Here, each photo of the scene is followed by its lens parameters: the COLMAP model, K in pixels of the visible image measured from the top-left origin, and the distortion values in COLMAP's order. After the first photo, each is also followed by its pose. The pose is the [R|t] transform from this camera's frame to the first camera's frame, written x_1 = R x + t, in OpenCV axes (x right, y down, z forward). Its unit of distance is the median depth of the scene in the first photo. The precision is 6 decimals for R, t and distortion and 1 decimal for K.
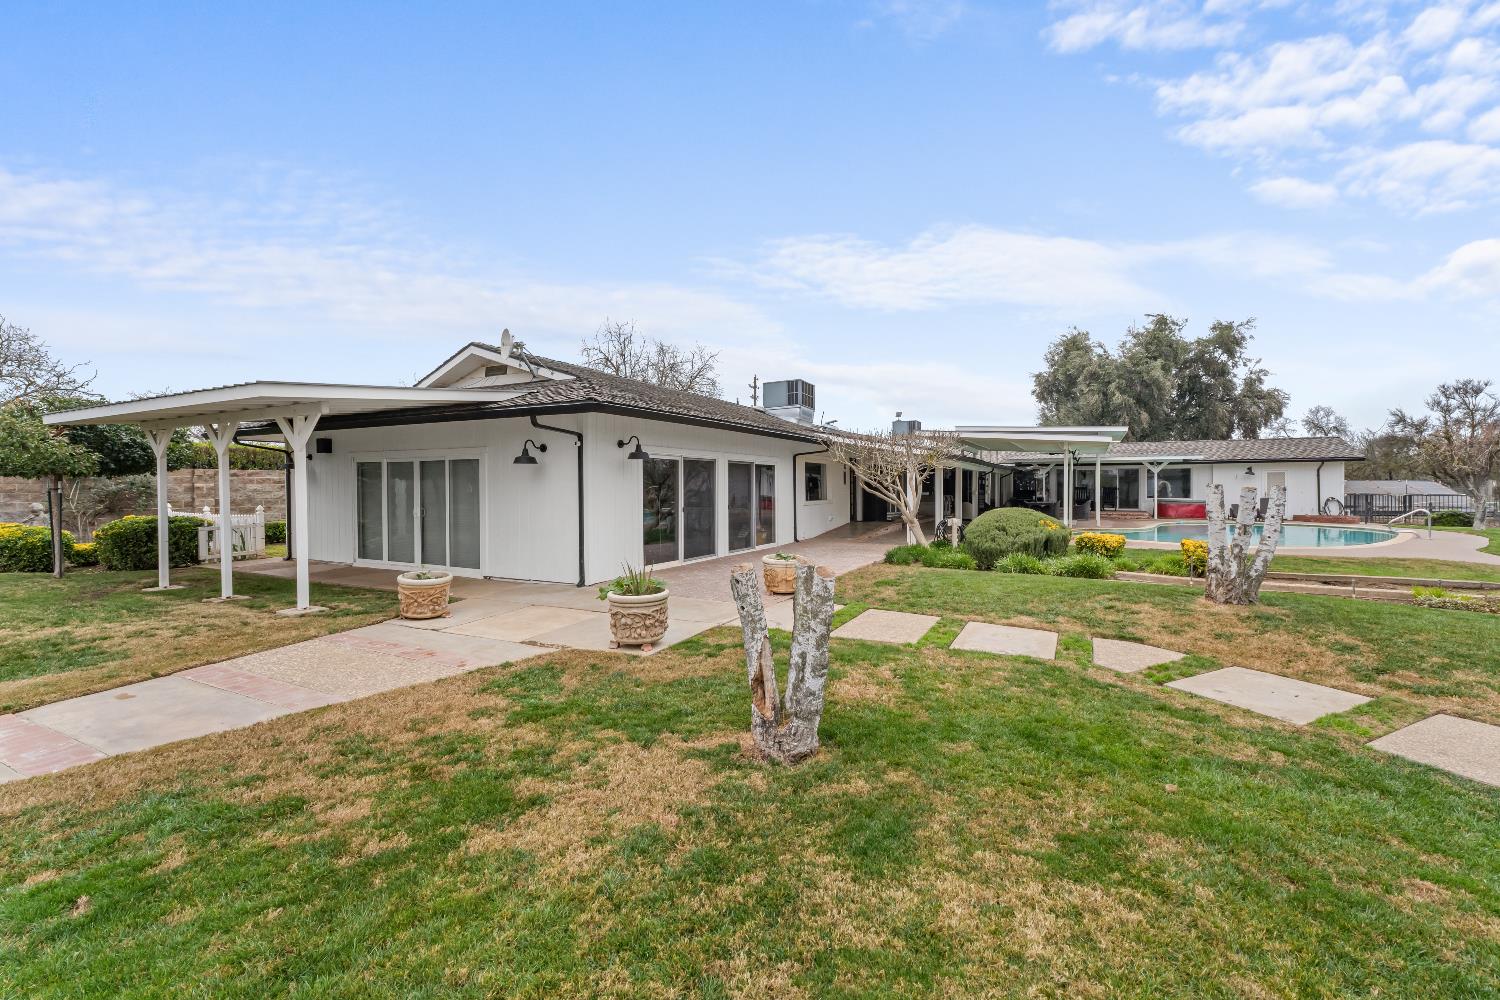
lens RADIAL K [[641.1, 0, 753.2], [0, 641.1, 494.4], [0, 0, 1]] dist [0.000668, -0.001014]
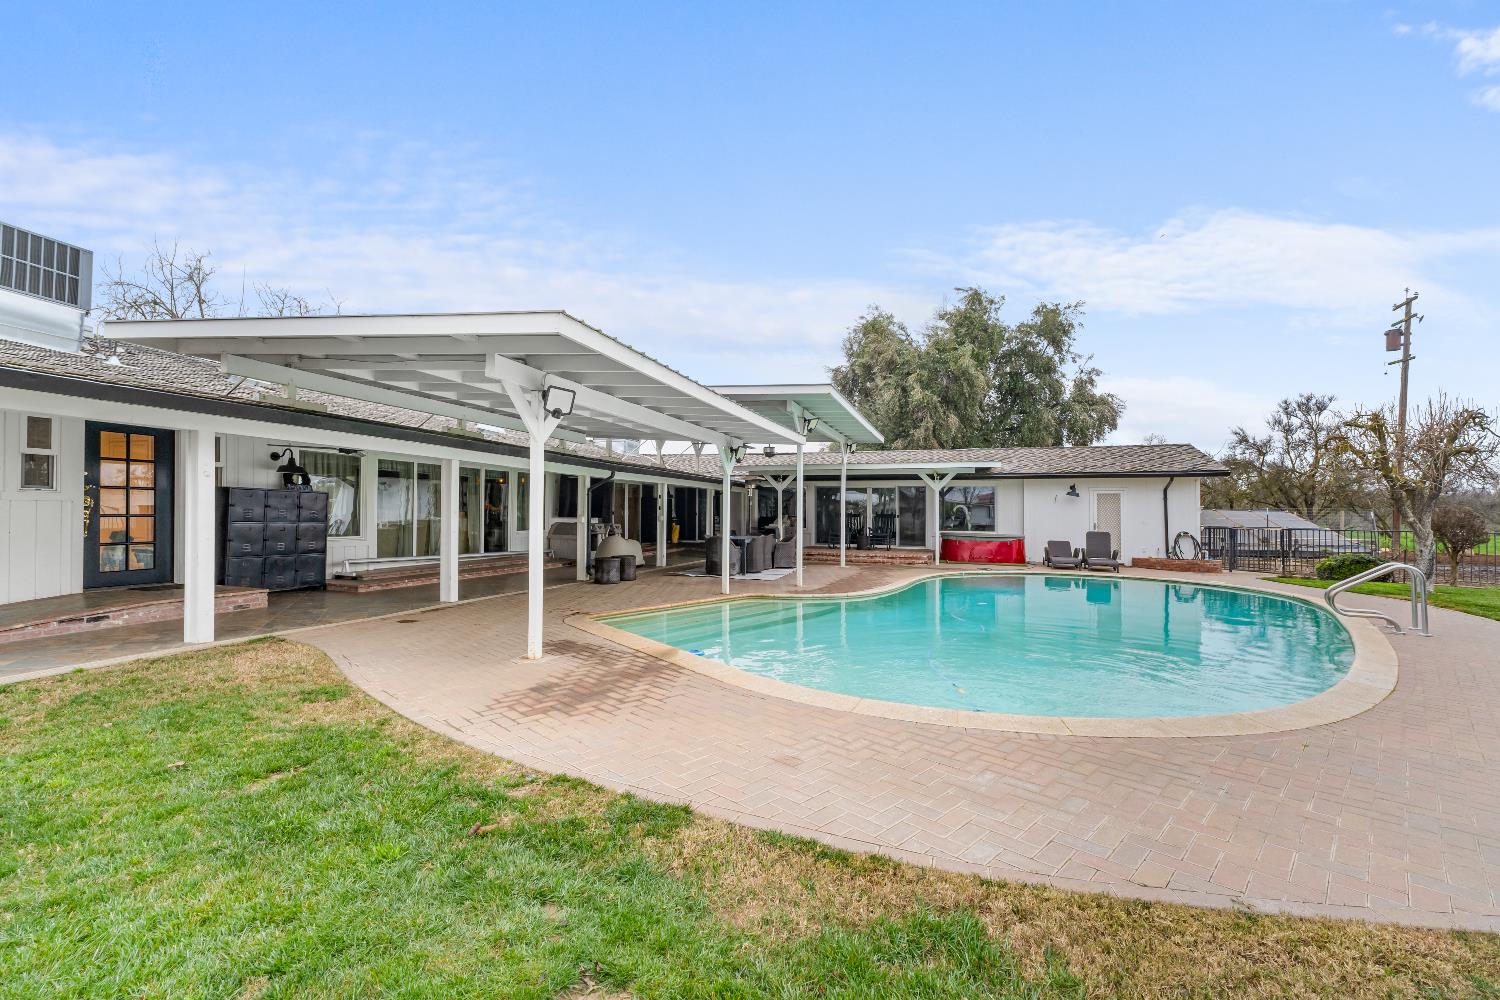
lens RADIAL K [[628.8, 0, 755.2], [0, 628.8, 503.2], [0, 0, 1]] dist [0.000404, 0.000177]
pose [[0.986181, 0.014698, 0.165016, 0.259883], [-0.009621, 0.999457, -0.031524, -0.000326], [-0.165389, 0.029500, 0.985787, 0.313793]]
